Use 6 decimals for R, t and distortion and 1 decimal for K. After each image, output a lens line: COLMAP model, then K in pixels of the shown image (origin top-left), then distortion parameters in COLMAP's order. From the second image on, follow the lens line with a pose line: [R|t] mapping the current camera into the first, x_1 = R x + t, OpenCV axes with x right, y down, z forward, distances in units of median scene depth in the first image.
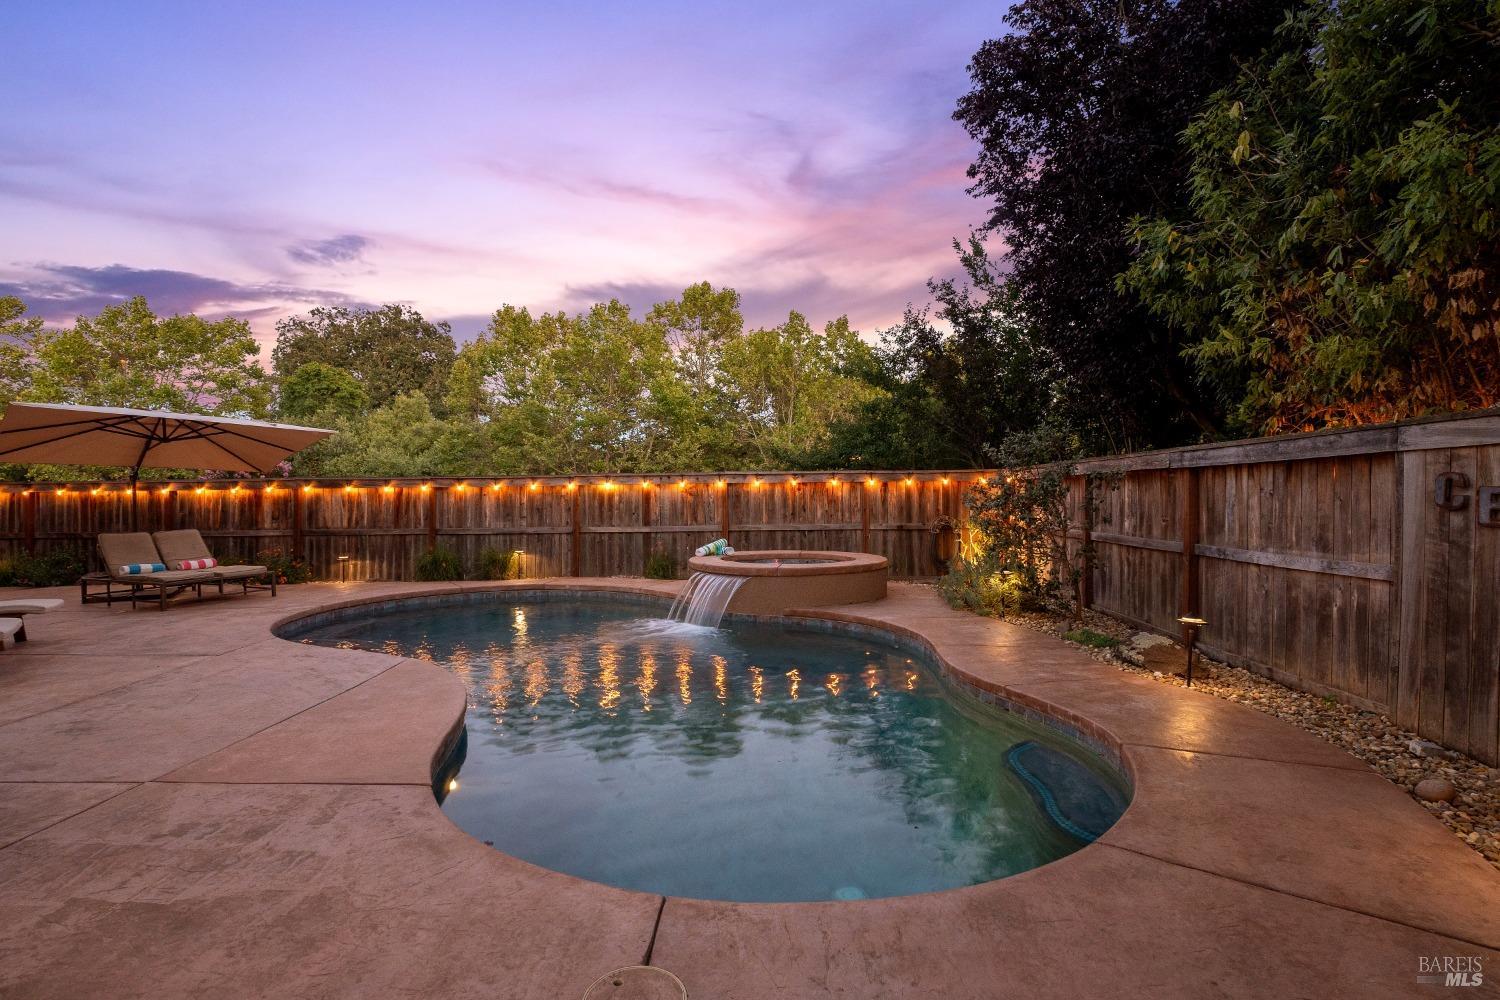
lens RADIAL K [[726.2, 0, 748.6], [0, 726.2, 495.7], [0, 0, 1]] dist [-0.043021, 0.002438]
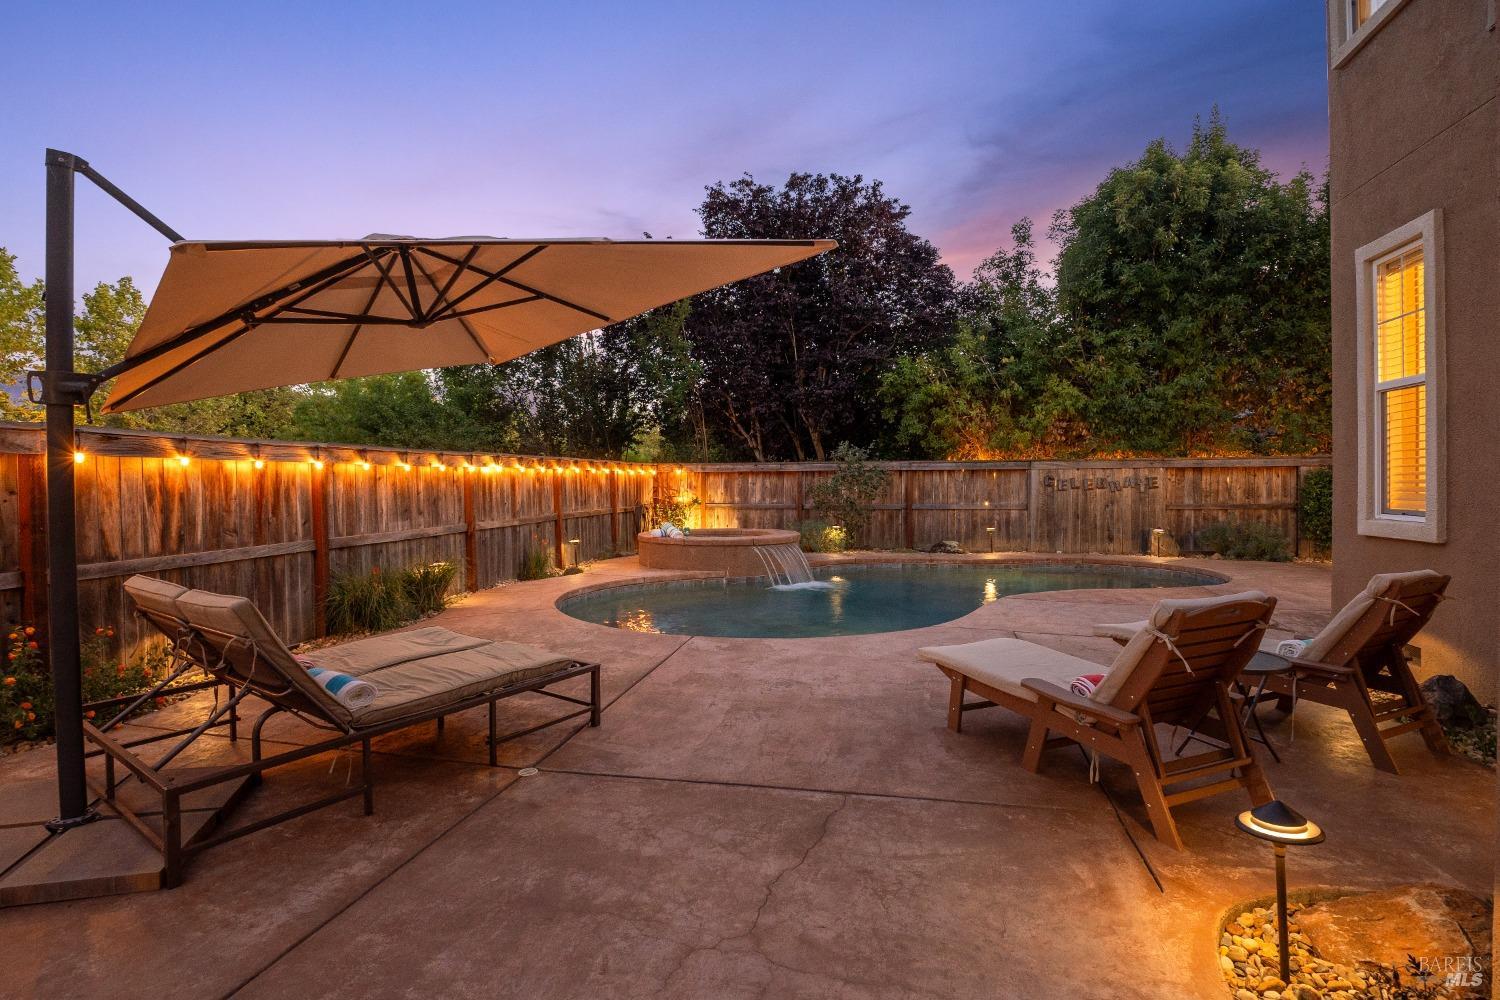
lens RADIAL K [[726.2, 0, 721.5], [0, 726.2, 493.7], [0, 0, 1]] dist [-0.043021, 0.002438]
pose [[0.195542, -0.009081, 0.980653, -0.914896], [0.001601, 0.999959, 0.008940, 0.006735], [-0.980694, -0.000178, 0.195548, 0.597818]]
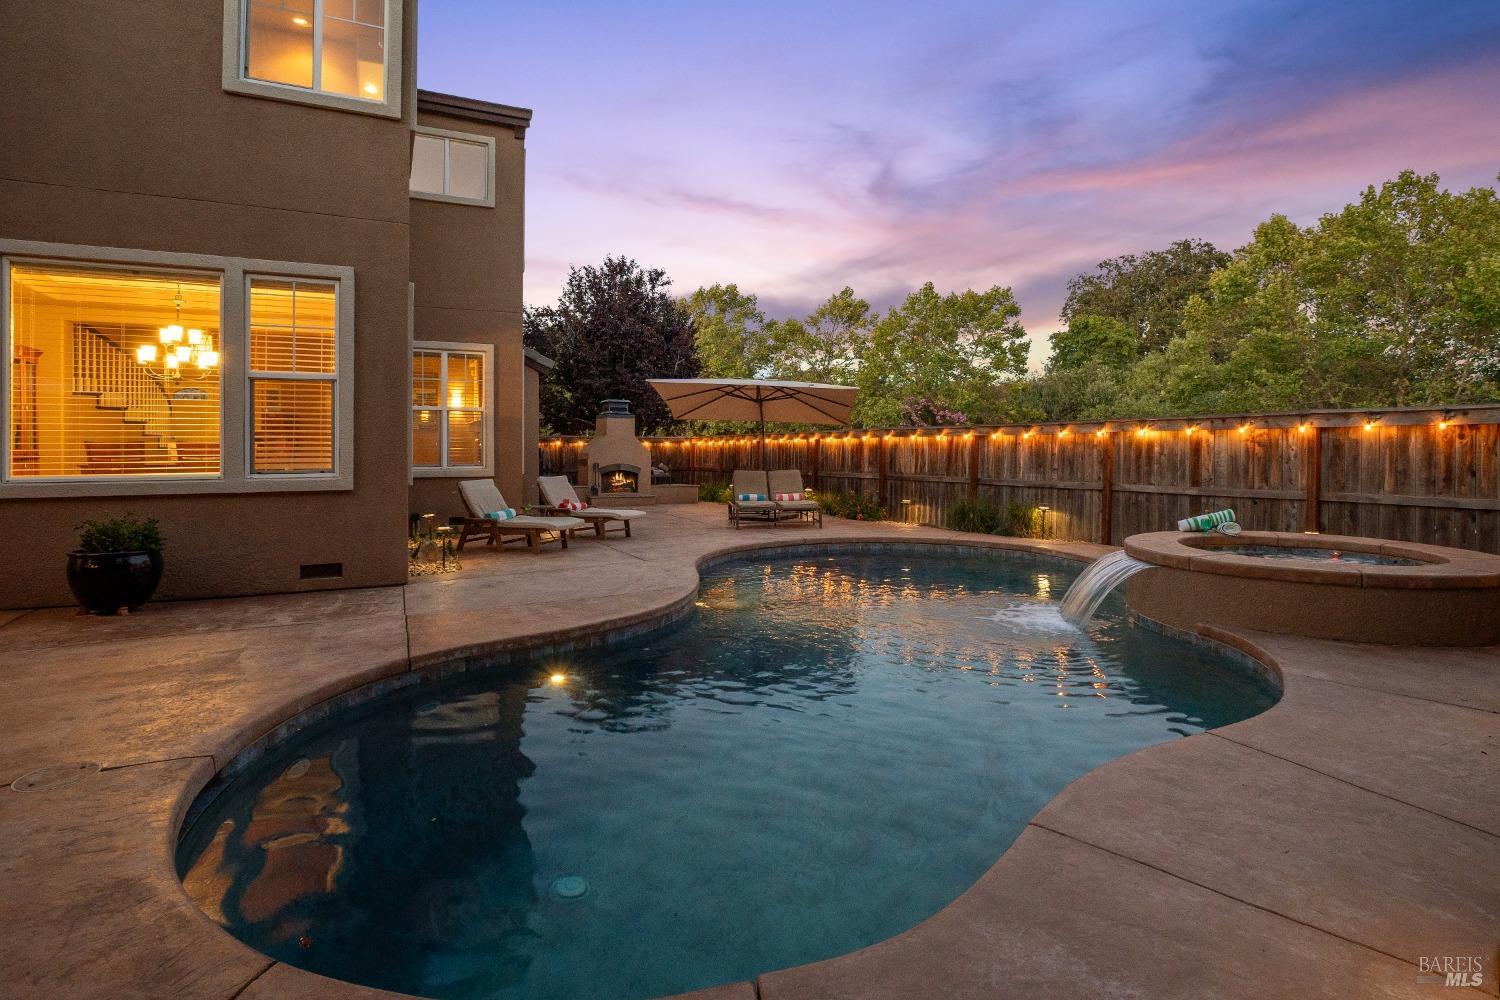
lens RADIAL K [[726.2, 0, 731.5], [0, 726.2, 475.5], [0, 0, 1]] dist [-0.043021, 0.002438]
pose [[0.483946, 0.041482, -0.874114, 0.267169], [-0.004706, 0.998985, 0.044803, -0.000214], [0.875085, -0.017568, 0.483650, 0.230241]]
